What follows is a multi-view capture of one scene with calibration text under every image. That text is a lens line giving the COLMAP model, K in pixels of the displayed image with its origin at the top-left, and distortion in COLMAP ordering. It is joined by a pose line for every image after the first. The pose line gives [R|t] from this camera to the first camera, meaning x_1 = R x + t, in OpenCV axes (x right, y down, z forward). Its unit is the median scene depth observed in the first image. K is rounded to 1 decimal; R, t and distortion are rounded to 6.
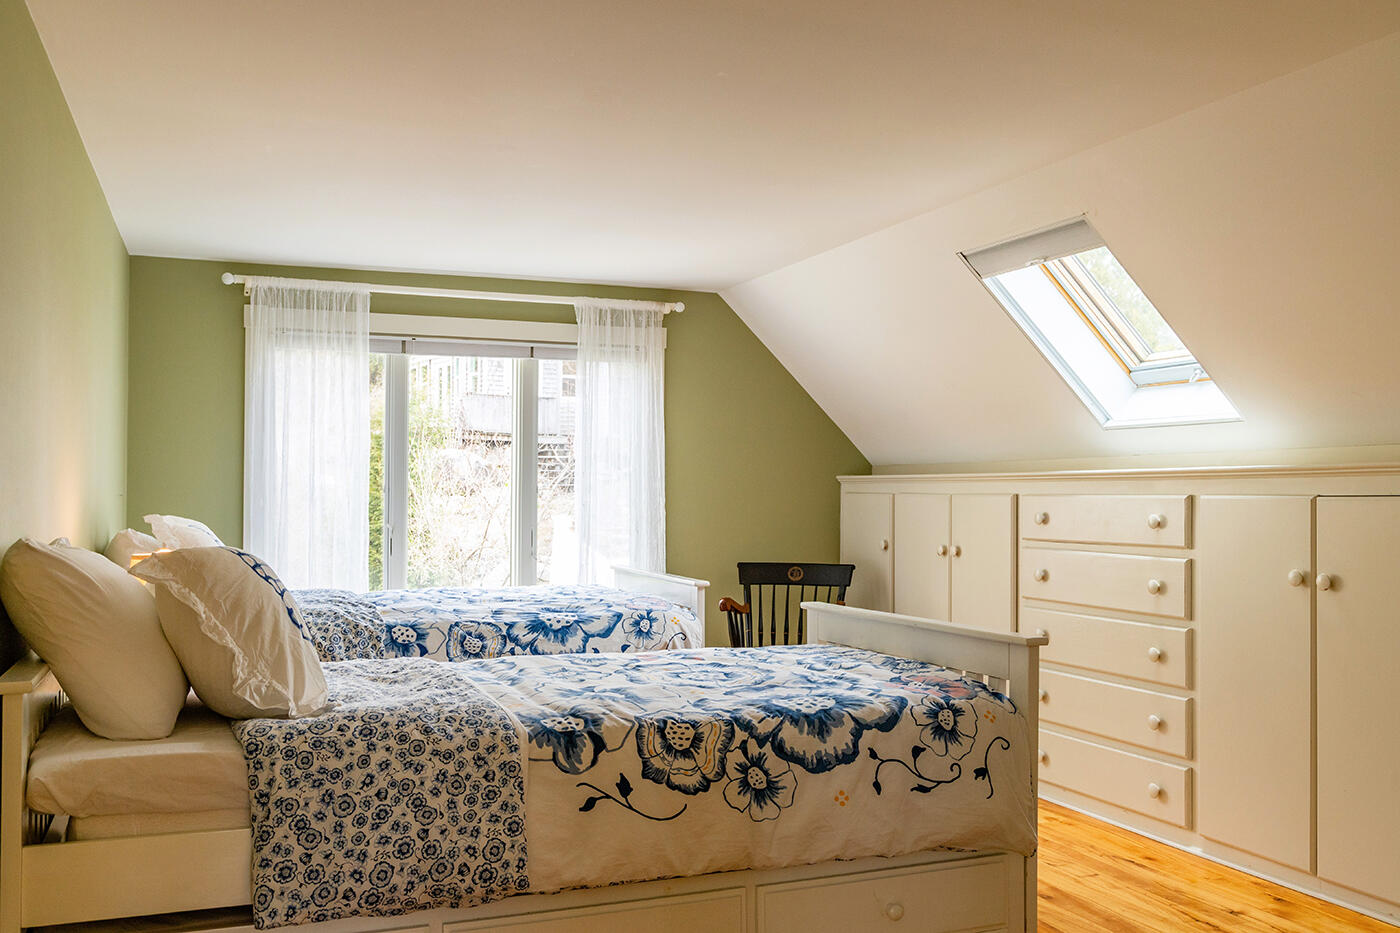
lens RADIAL K [[1220.8, 0, 693.2], [0, 1220.8, 501.0], [0, 0, 1]] dist [-0.015178, 0.005236]
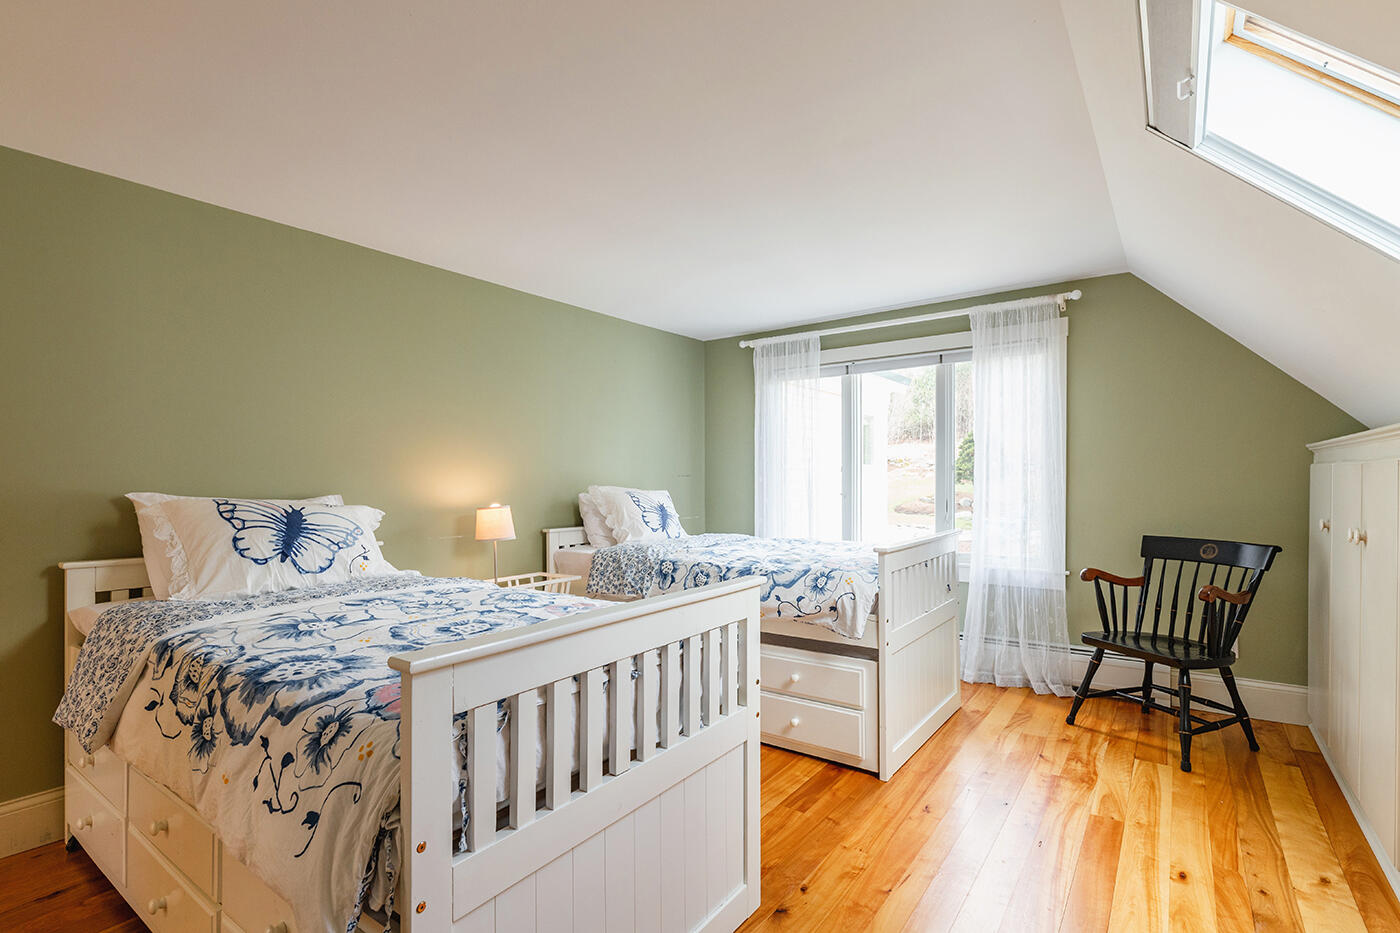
lens RADIAL K [[653.0, 0, 696.2], [0, 653.0, 479.0], [0, 0, 1]] dist [-0.001752, -0.000572]
pose [[0.540240, -0.010477, -0.841446, 0.349403], [0.005465, 0.999945, -0.008943, 0.009058], [0.841494, 0.000233, 0.540267, 0.486907]]
